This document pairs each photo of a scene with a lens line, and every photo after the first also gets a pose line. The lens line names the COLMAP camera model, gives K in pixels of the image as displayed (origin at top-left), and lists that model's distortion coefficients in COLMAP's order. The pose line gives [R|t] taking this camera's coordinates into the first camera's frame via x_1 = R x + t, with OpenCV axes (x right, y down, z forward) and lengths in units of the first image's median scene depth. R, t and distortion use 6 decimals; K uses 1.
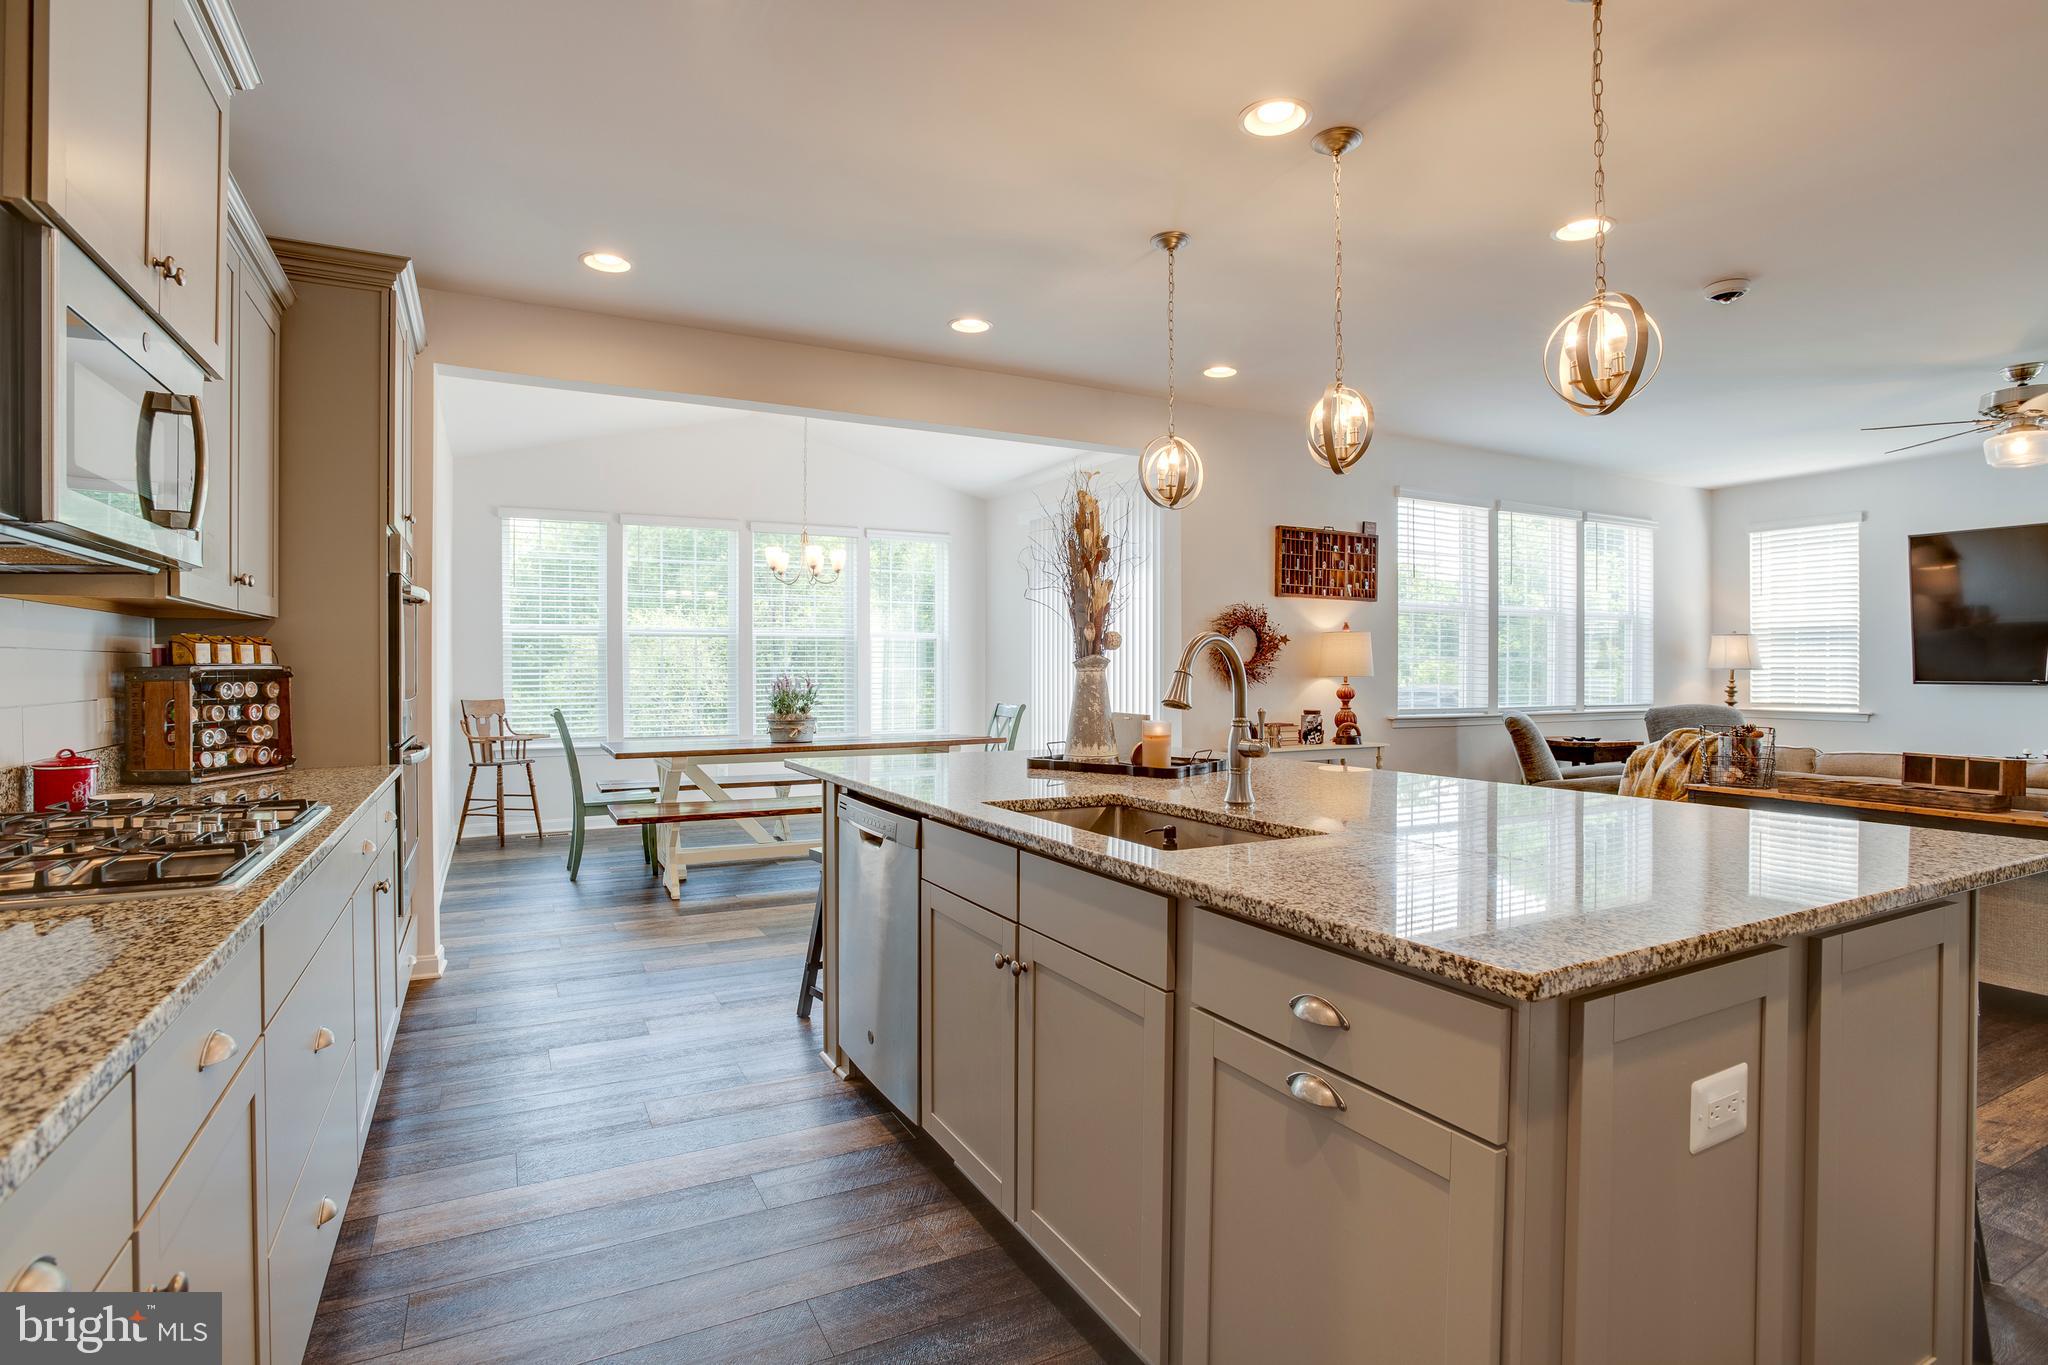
lens RADIAL K [[987.1, 0, 1012.5], [0, 987.1, 679.7], [0, 0, 1]] dist [-0.024251, 0.004629]
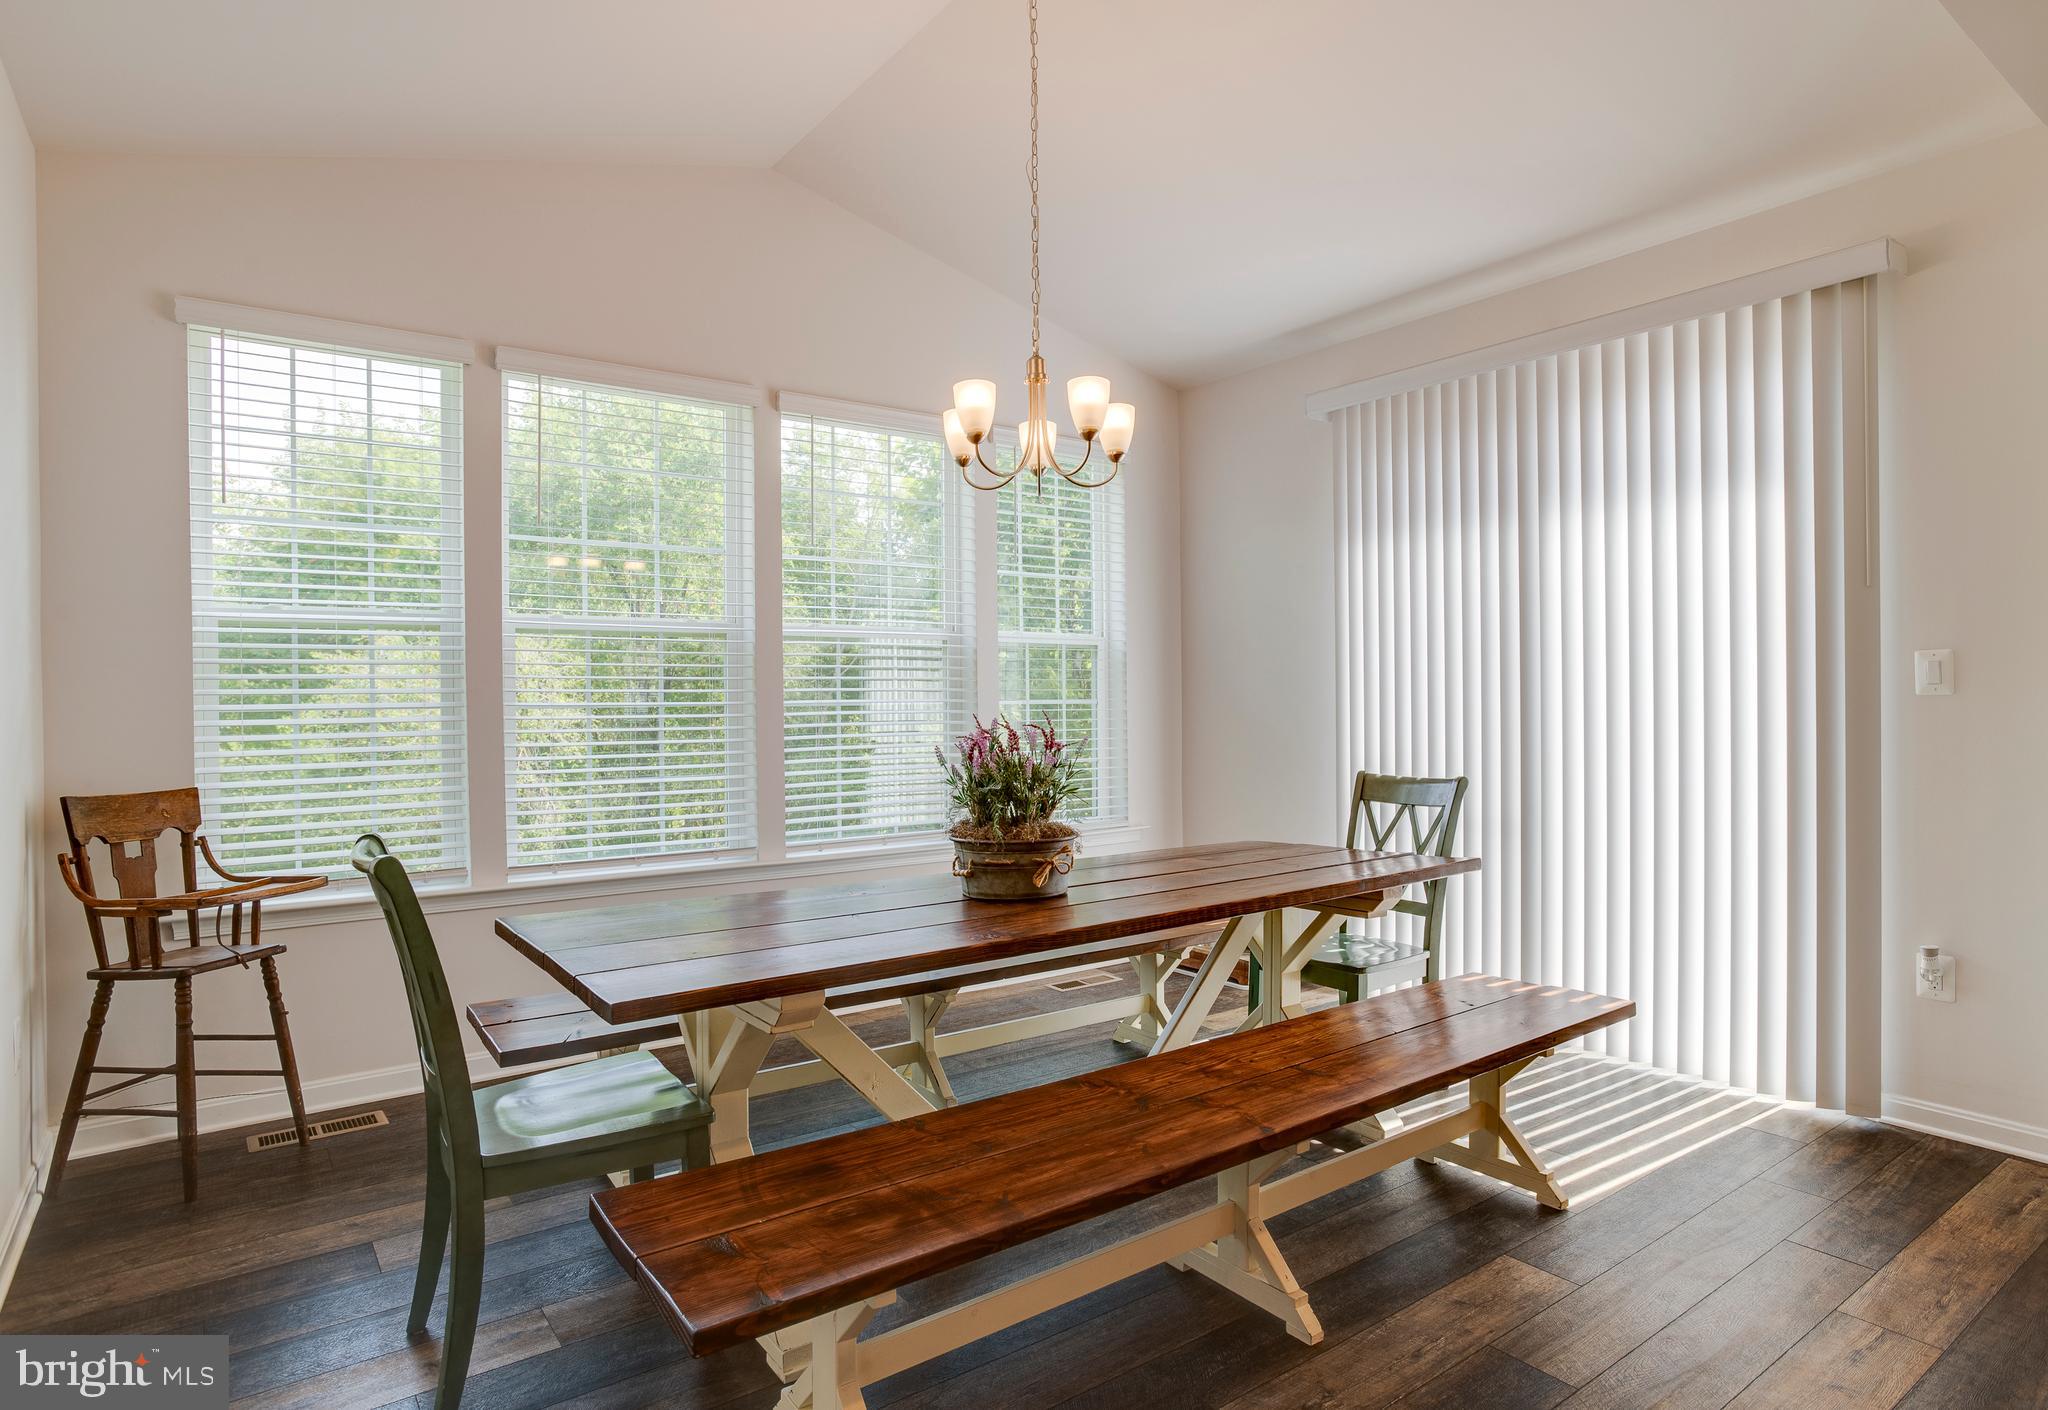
lens RADIAL K [[1131.9, 0, 1009.1], [0, 1131.9, 703.5], [0, 0, 1]] dist [0.014205, 0.001679]
pose [[0.989589, -0.007417, 0.143728, -0.300673], [0.009093, 0.999898, -0.011003, -0.005129], [-0.143632, 0.012195, 0.989556, 0.574661]]
